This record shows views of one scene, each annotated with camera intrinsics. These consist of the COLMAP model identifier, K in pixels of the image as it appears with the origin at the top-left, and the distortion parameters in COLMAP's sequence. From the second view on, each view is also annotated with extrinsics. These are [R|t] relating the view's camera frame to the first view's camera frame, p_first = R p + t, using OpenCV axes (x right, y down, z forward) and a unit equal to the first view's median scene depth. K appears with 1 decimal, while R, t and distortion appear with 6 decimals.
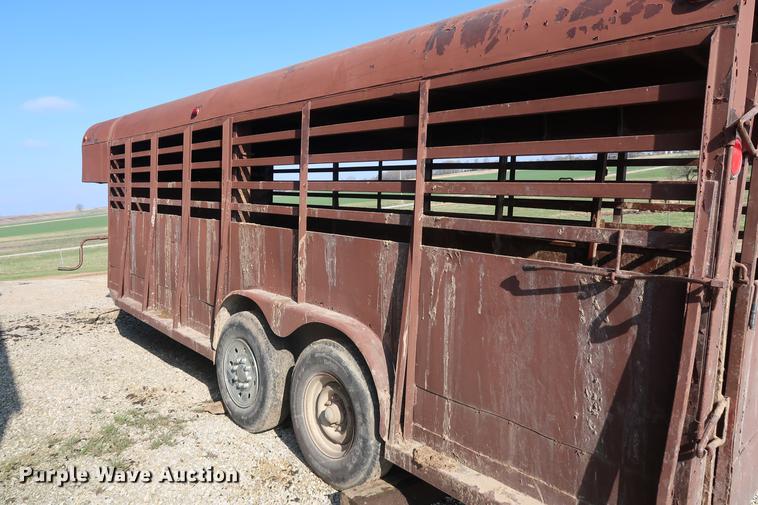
lens RADIAL K [[518.7, 0, 379.0], [0, 518.7, 252.5], [0, 0, 1]] dist [-0.030440, 0.009197]
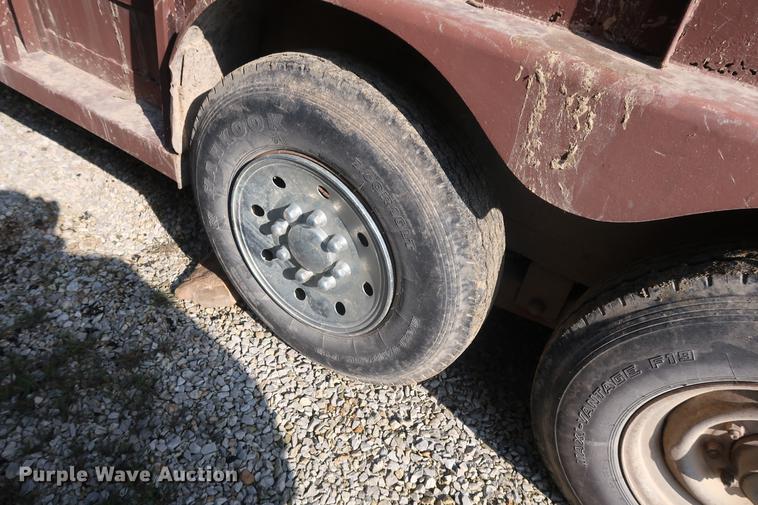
lens RADIAL K [[518.7, 0, 379.0], [0, 518.7, 252.5], [0, 0, 1]] dist [-0.030440, 0.009197]
pose [[0.971446, -0.085142, 0.221458, -0.495406], [-0.059674, 0.815709, 0.575376, 0.063597], [-0.229634, -0.572162, 0.787337, 1.208970]]
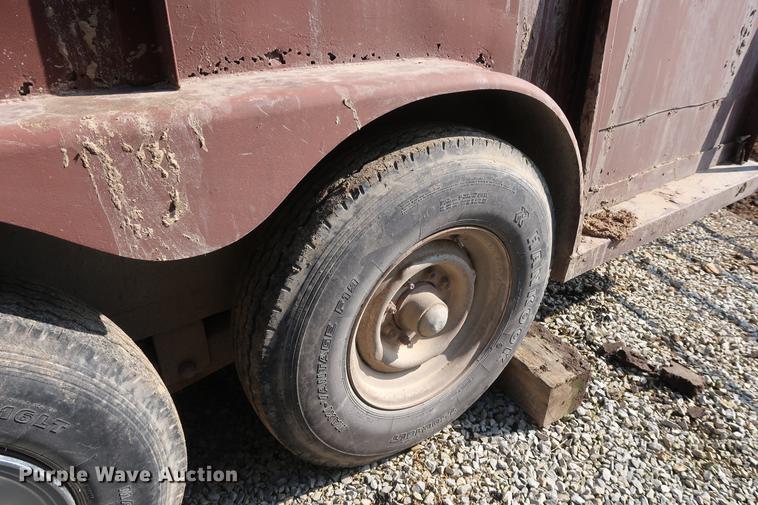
lens RADIAL K [[518.7, 0, 379.0], [0, 518.7, 252.5], [0, 0, 1]] dist [-0.030440, 0.009197]
pose [[0.135867, -0.539225, 0.831130, -0.552027], [0.080614, 0.842144, 0.533193, 0.068266], [-0.987442, -0.005443, 0.157889, 1.316137]]
